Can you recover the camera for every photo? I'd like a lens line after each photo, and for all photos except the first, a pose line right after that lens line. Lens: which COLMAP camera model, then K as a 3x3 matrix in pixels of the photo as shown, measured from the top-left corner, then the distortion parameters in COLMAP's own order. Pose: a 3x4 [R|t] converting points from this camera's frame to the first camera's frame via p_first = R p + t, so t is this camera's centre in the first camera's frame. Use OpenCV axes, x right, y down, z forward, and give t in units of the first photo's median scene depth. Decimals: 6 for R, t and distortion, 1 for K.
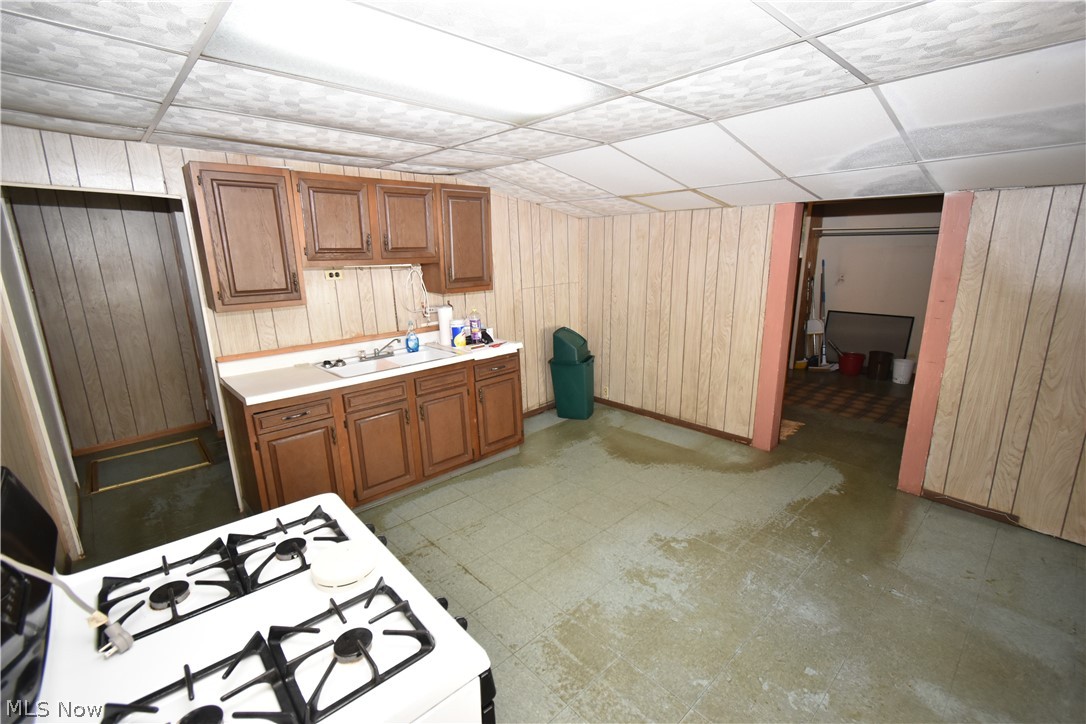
lens RADIAL K [[476.5, 0, 546.9], [0, 476.5, 364.6], [0, 0, 1]] dist [0.003621, -0.000136]
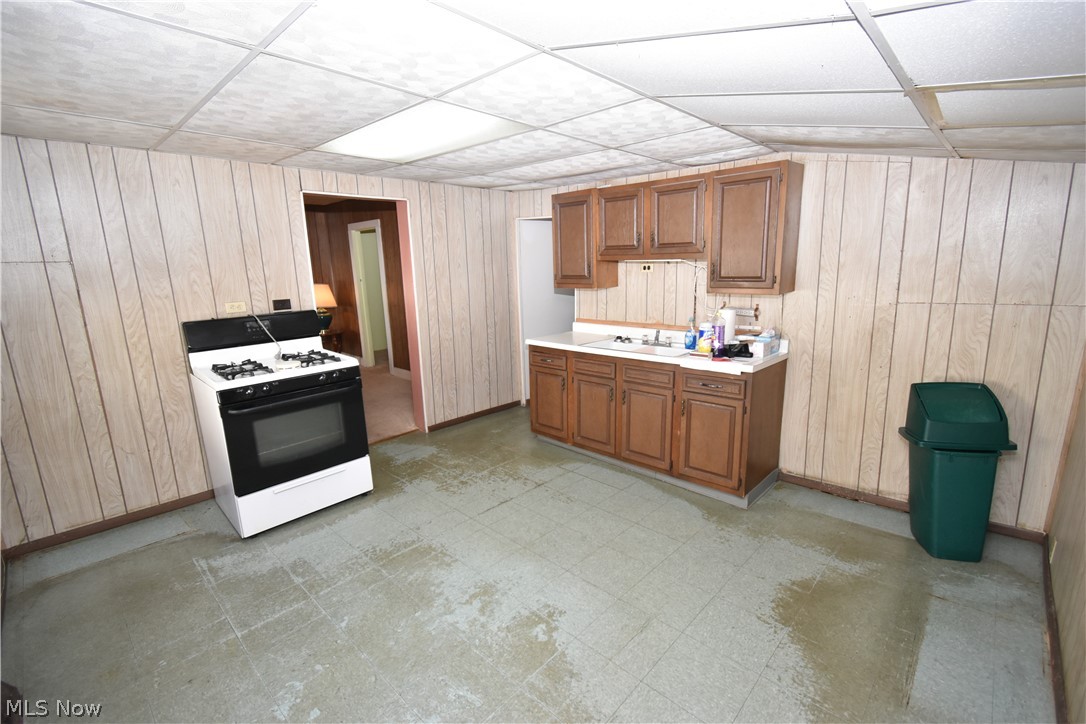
lens RADIAL K [[476.5, 0, 546.9], [0, 476.5, 364.6], [0, 0, 1]] dist [0.003621, -0.000136]
pose [[0.071483, 0.224878, -0.971761, 0.748673], [-0.218873, 0.954045, 0.204678, -0.149993], [0.973131, 0.198062, 0.117418, 0.681909]]
